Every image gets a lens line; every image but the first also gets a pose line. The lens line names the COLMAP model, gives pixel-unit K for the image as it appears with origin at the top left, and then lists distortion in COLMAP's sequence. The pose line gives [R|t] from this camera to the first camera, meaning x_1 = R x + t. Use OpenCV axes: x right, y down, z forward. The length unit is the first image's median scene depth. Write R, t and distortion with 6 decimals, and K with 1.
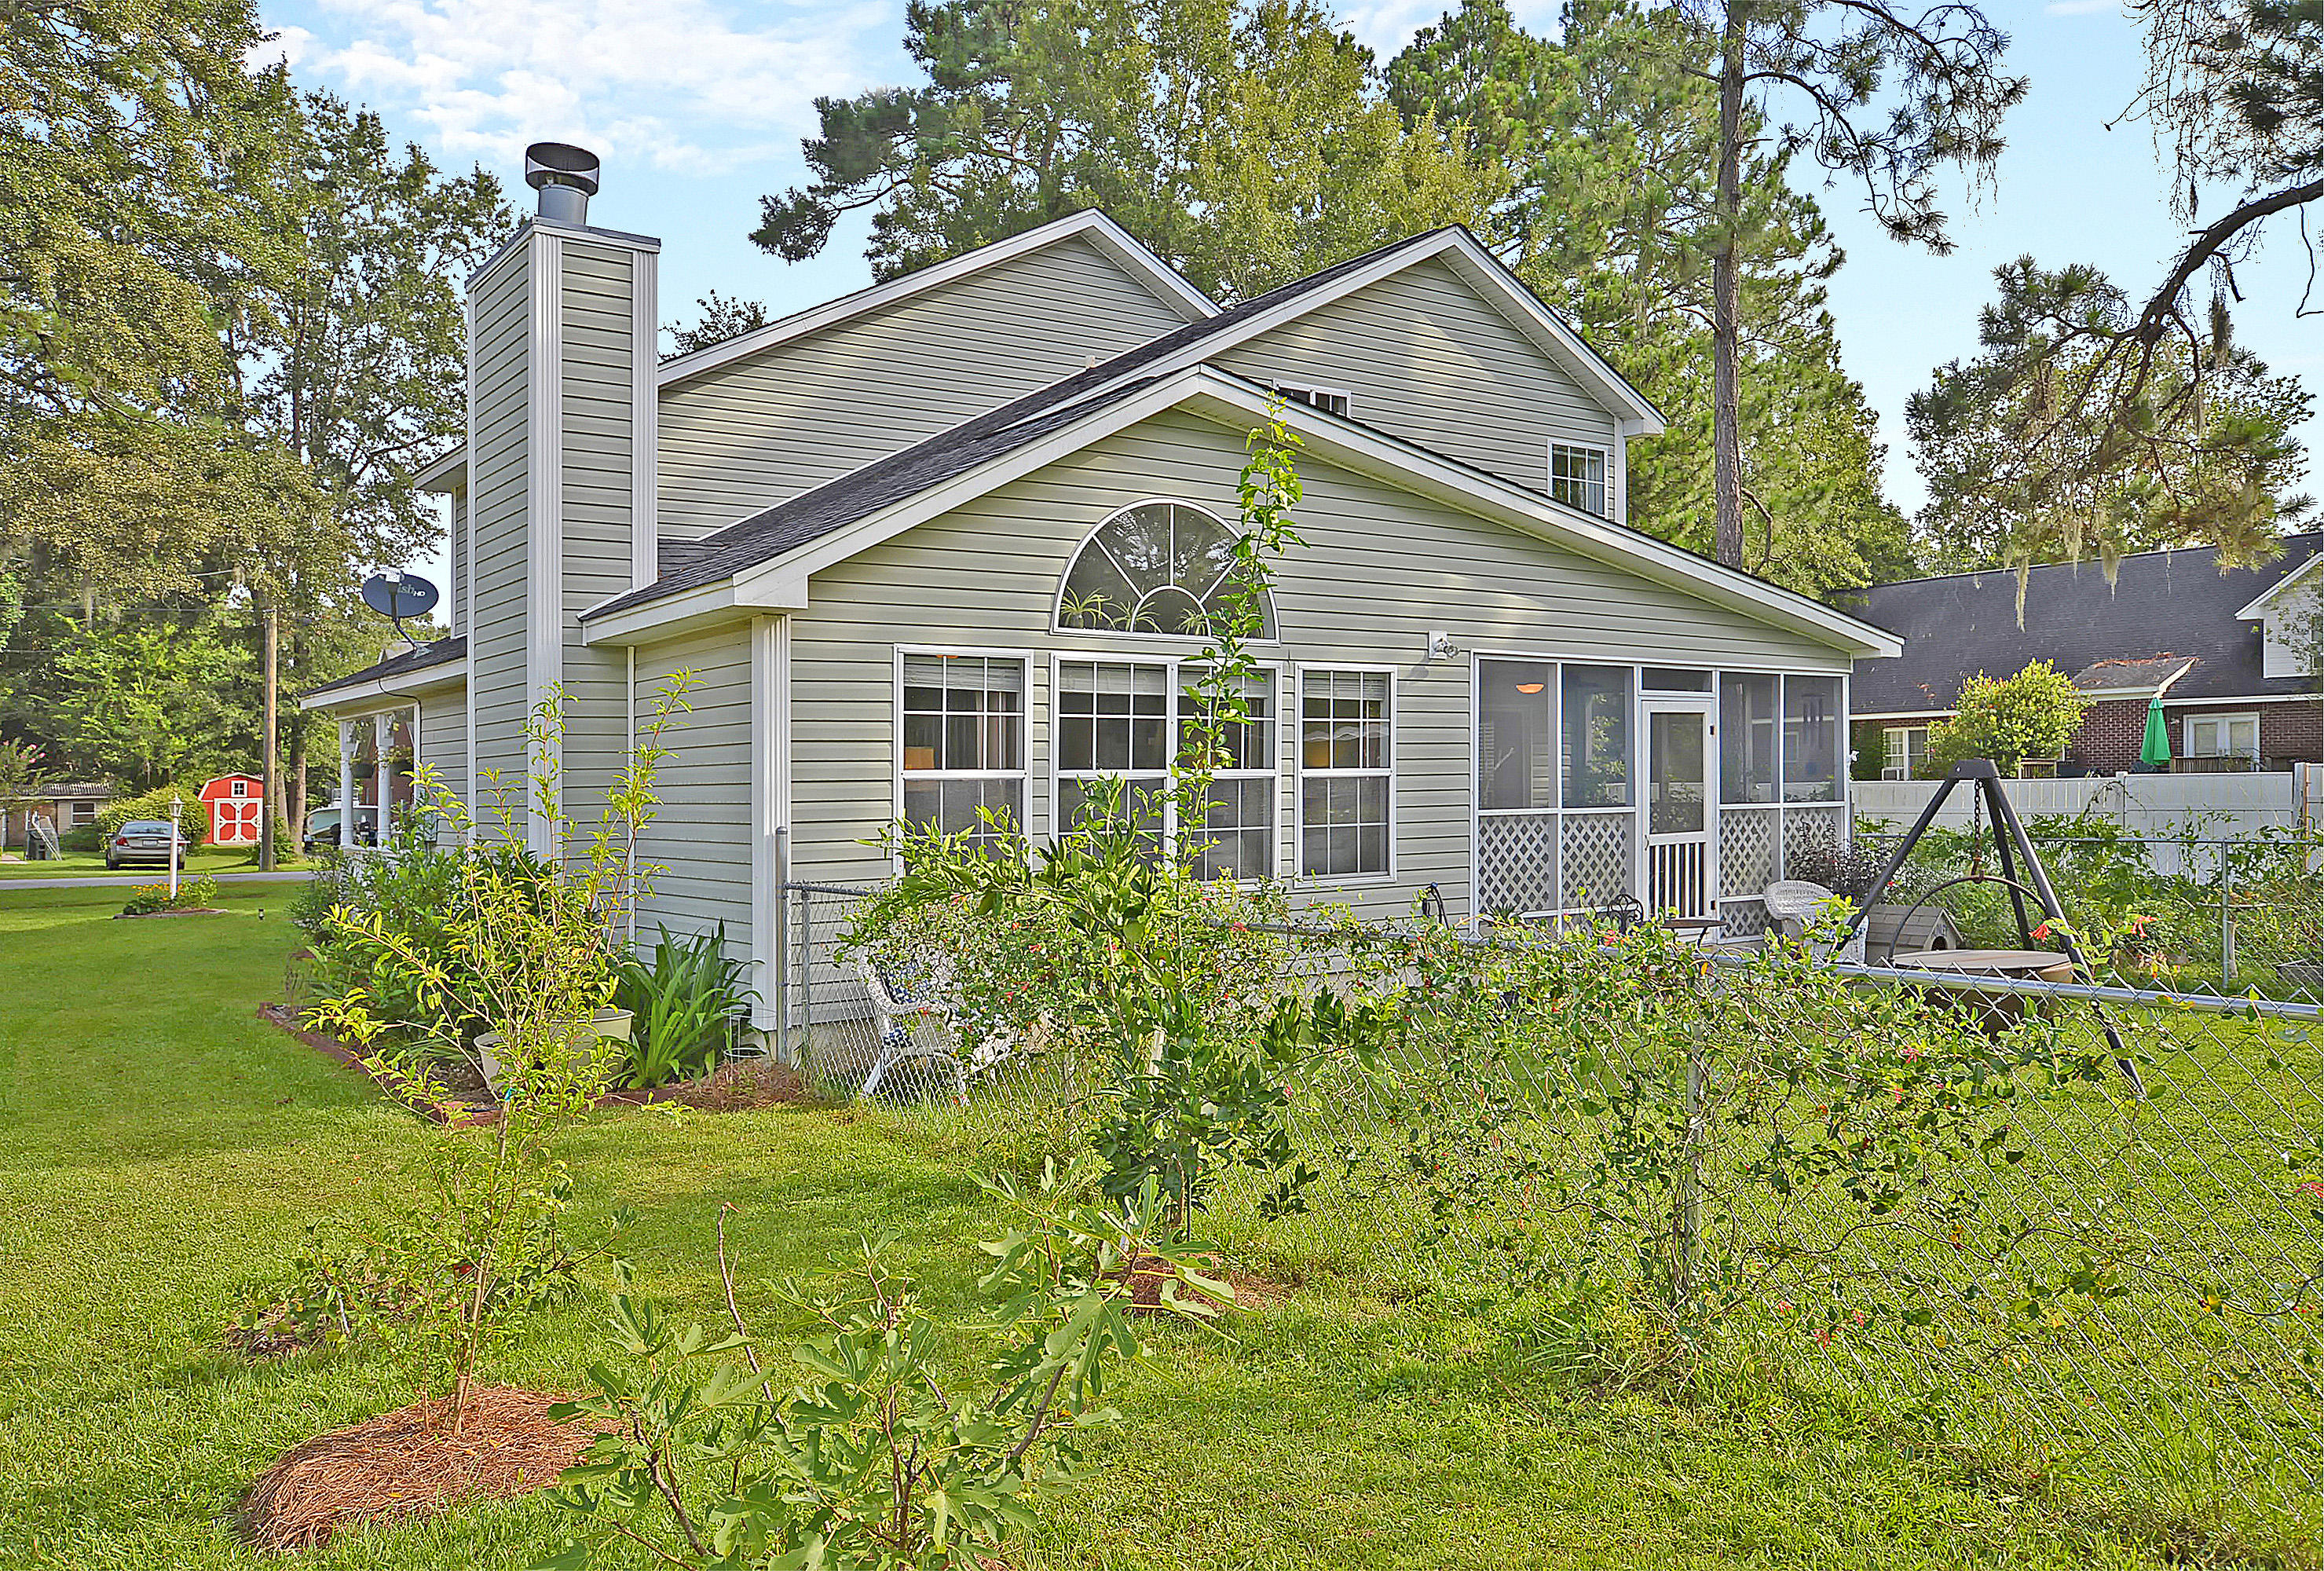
lens RADIAL K [[1756.9, 0, 1175.7], [0, 1756.9, 778.1], [0, 0, 1]] dist [-0.005468, 0.007702]
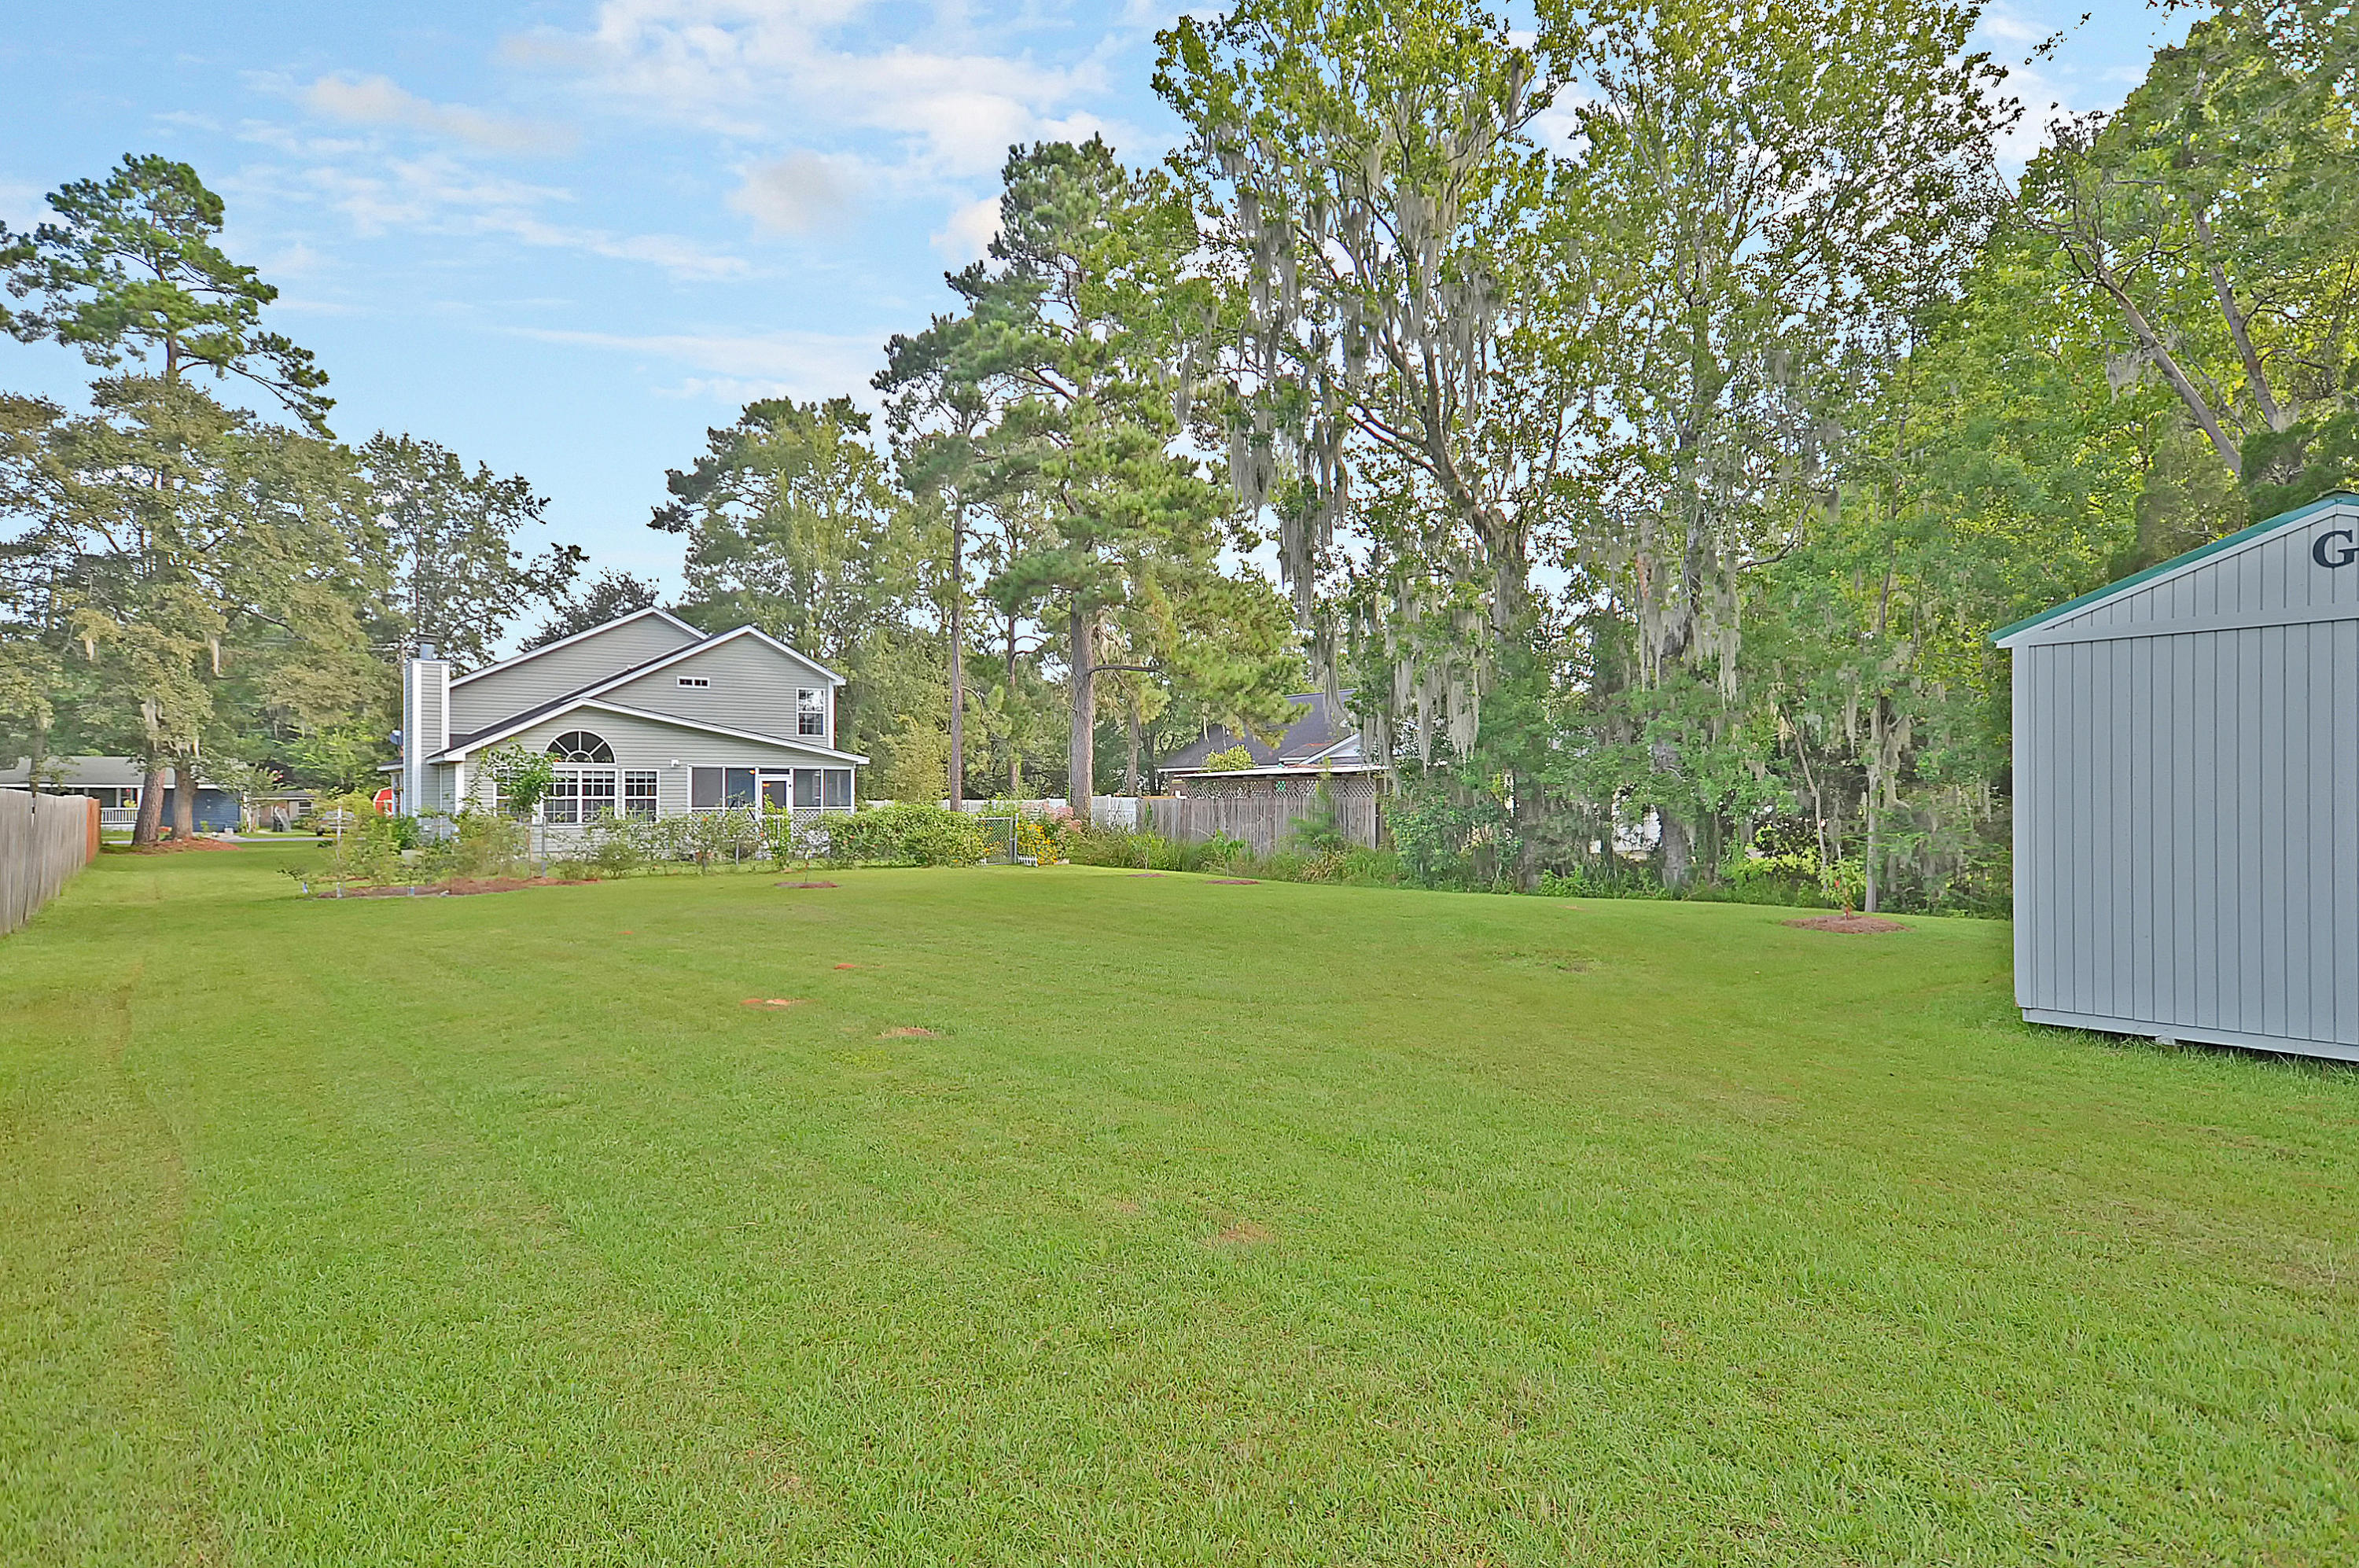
lens RADIAL K [[1259.1, 0, 1172.2], [0, 1259.1, 805.8], [0, 0, 1]] dist [0.016096, -0.000184]
pose [[0.999099, 0.010503, 0.041126, 1.120438], [-0.010945, 0.999885, 0.010535, -0.026692], [-0.041011, -0.010976, 0.999098, -1.764030]]
